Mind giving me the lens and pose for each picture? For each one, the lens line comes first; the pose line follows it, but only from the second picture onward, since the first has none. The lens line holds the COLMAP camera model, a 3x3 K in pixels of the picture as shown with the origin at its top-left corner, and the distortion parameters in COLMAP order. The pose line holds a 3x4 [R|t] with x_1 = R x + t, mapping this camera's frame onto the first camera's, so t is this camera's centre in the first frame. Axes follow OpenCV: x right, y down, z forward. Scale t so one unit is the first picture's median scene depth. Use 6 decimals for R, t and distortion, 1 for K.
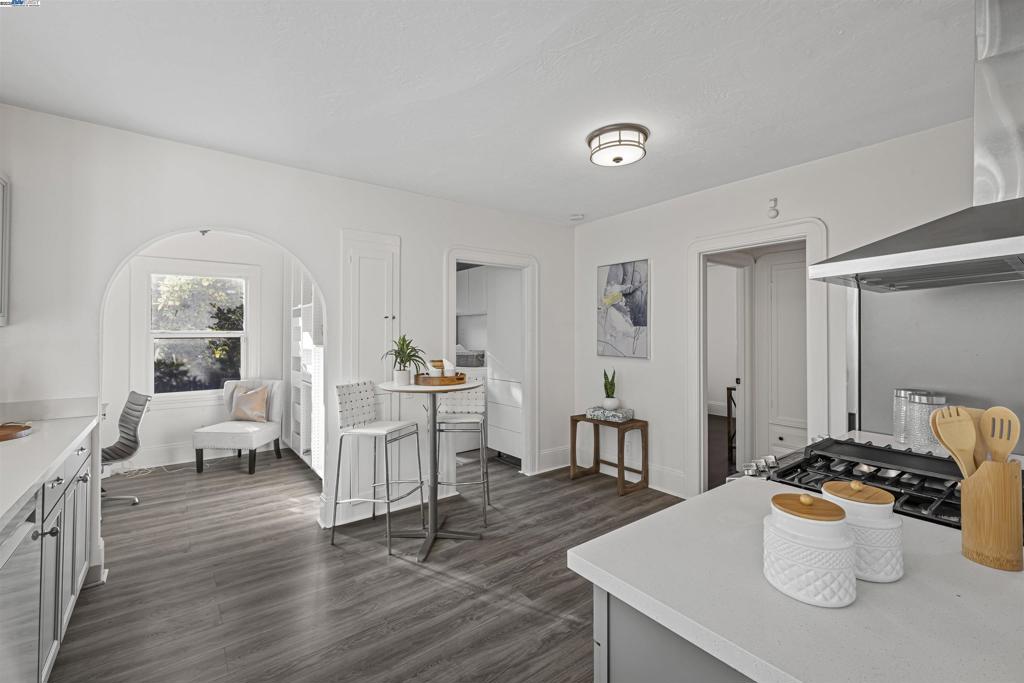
lens RADIAL K [[437.6, 0, 504.2], [0, 437.6, 331.5], [0, 0, 1]] dist [-0.000095, 0.000097]
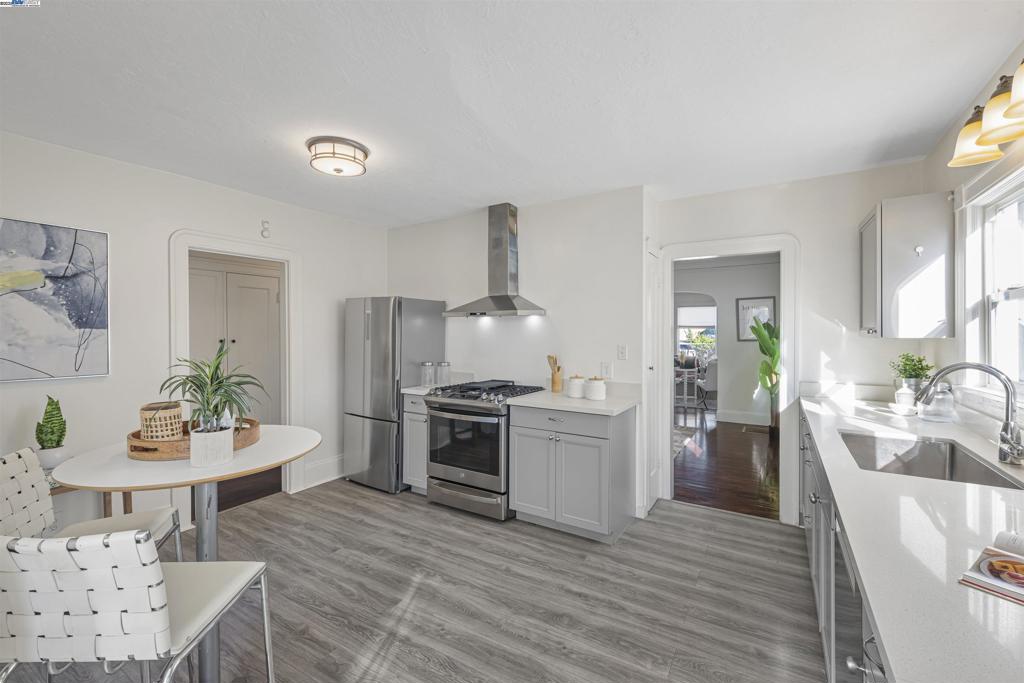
lens RADIAL K [[437.6, 0, 504.2], [0, 437.6, 331.5], [0, 0, 1]] dist [-0.000095, 0.000097]
pose [[-0.365309, -0.004249, 0.930877, -0.896674], [0.000368, 0.999989, 0.004709, -0.016763], [-0.930886, 0.002063, -0.365303, 1.059715]]
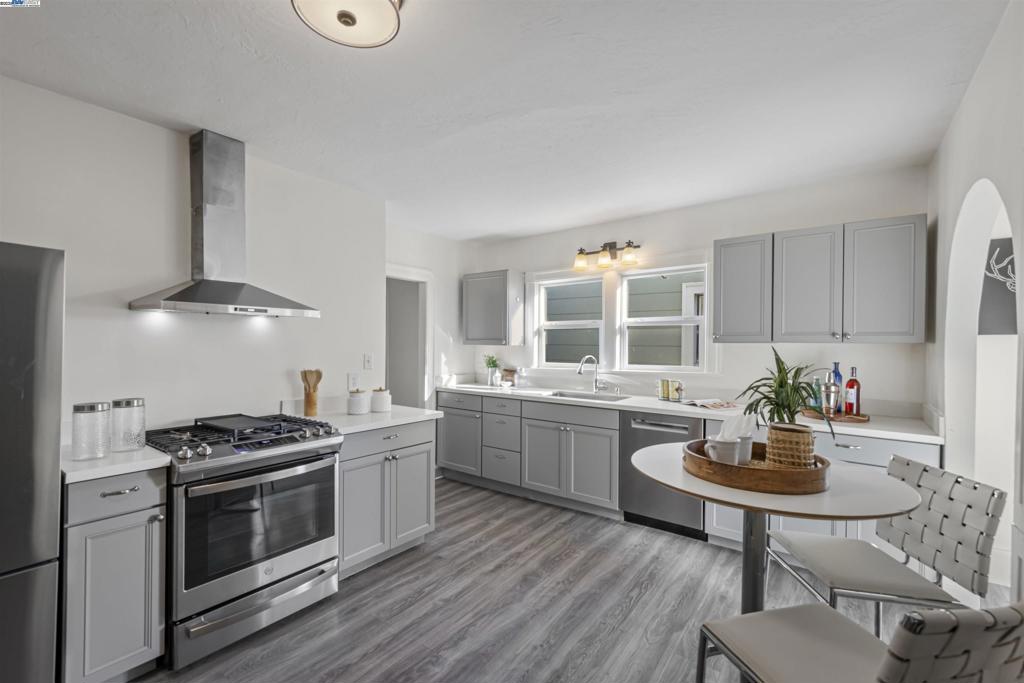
lens RADIAL K [[442.1, 0, 512.0], [0, 442.1, 341.5], [0, 0, 1]] dist [0.001016, 0.000118]
pose [[-0.957074, -0.011079, -0.289632, 0.237112], [-0.011196, 0.999937, -0.001253, -0.007873], [0.289627, 0.002044, -0.957137, 1.644173]]
